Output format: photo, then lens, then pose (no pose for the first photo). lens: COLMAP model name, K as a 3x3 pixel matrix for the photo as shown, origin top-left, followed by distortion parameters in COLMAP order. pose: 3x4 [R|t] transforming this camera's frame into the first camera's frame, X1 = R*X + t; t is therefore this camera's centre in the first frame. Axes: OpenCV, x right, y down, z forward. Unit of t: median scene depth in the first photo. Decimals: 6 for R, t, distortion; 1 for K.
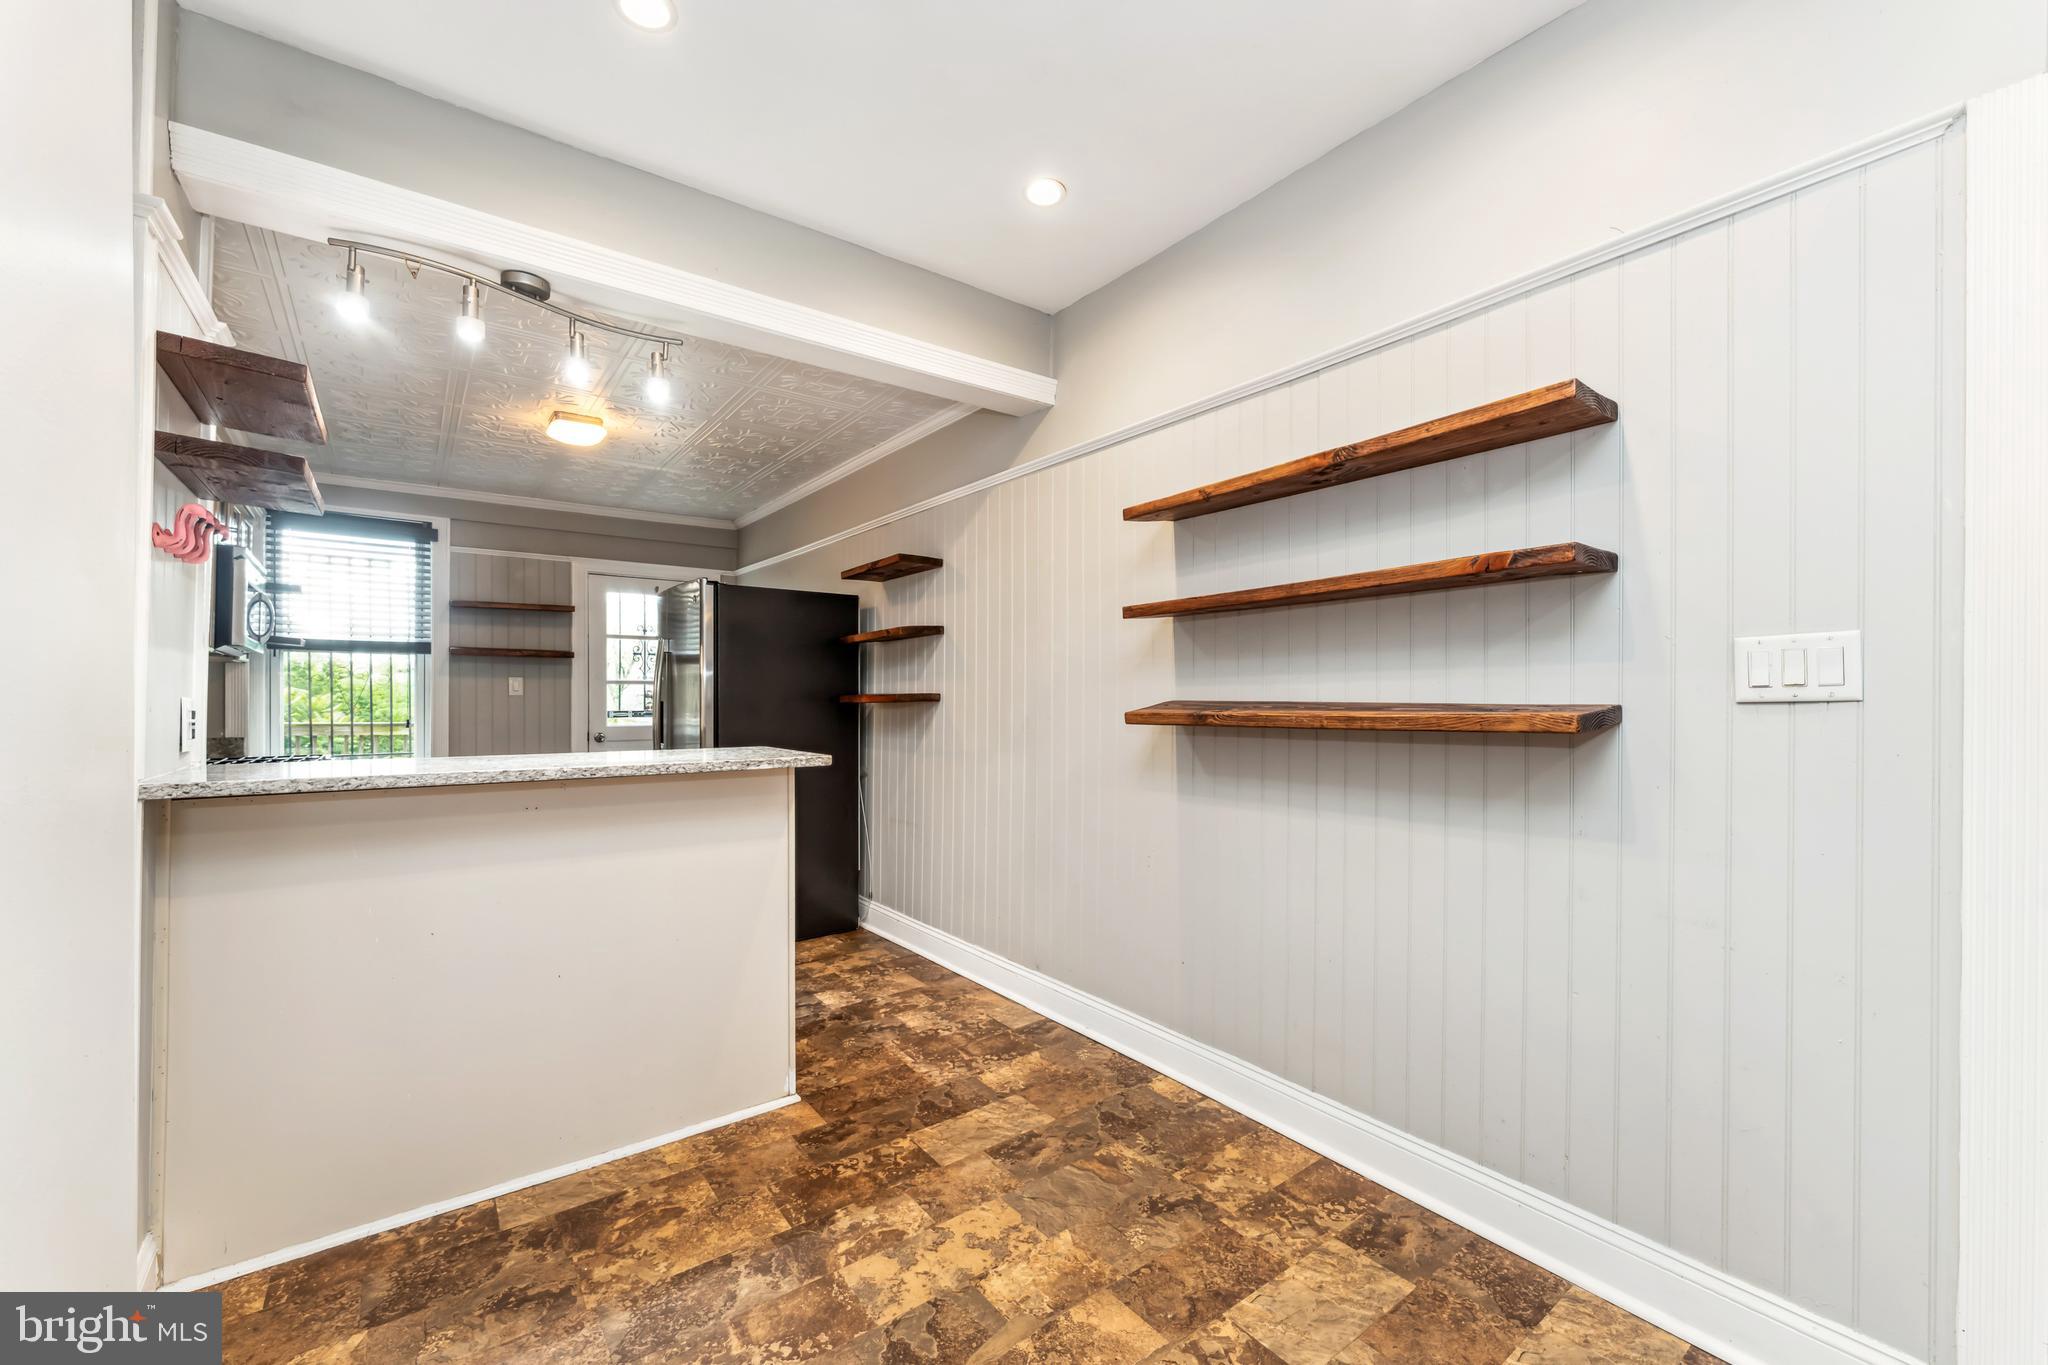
lens RADIAL K [[827.1, 0, 1024.0], [0, 827.1, 682.5], [0, 0, 1]] dist [-0.000118, 0.000226]
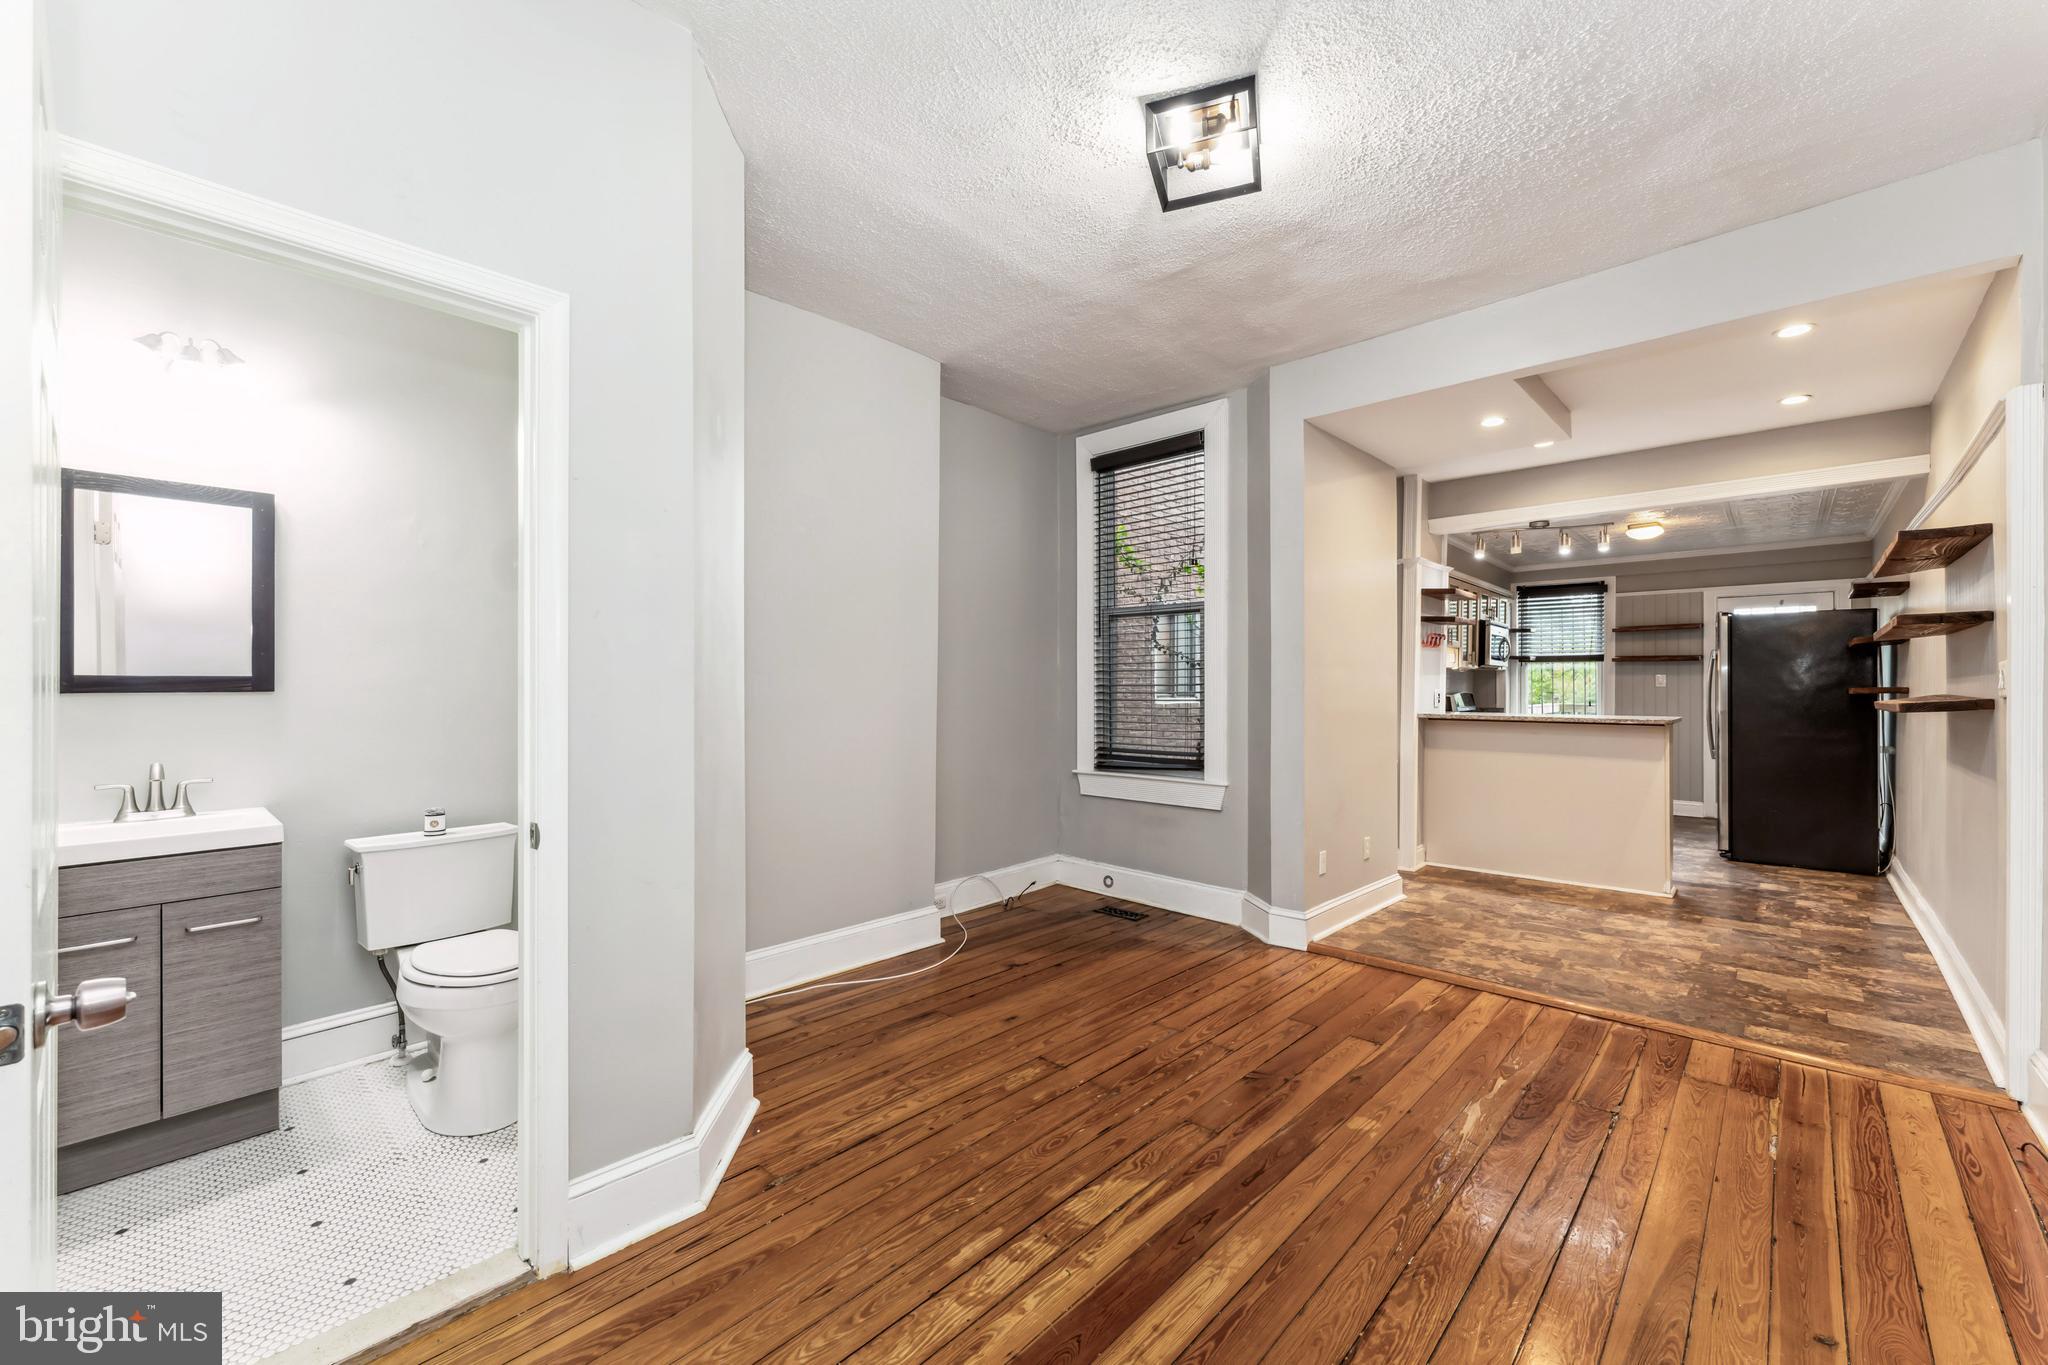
lens RADIAL K [[829.9, 0, 1015.8], [0, 829.9, 664.9], [0, 0, 1]] dist [-0.001019, -0.000015]
pose [[0.173665, -0.018552, -0.984630, 0.703936], [0.019278, 0.999695, -0.015436, -0.024027], [0.984616, -0.016301, 0.173969, -0.441476]]
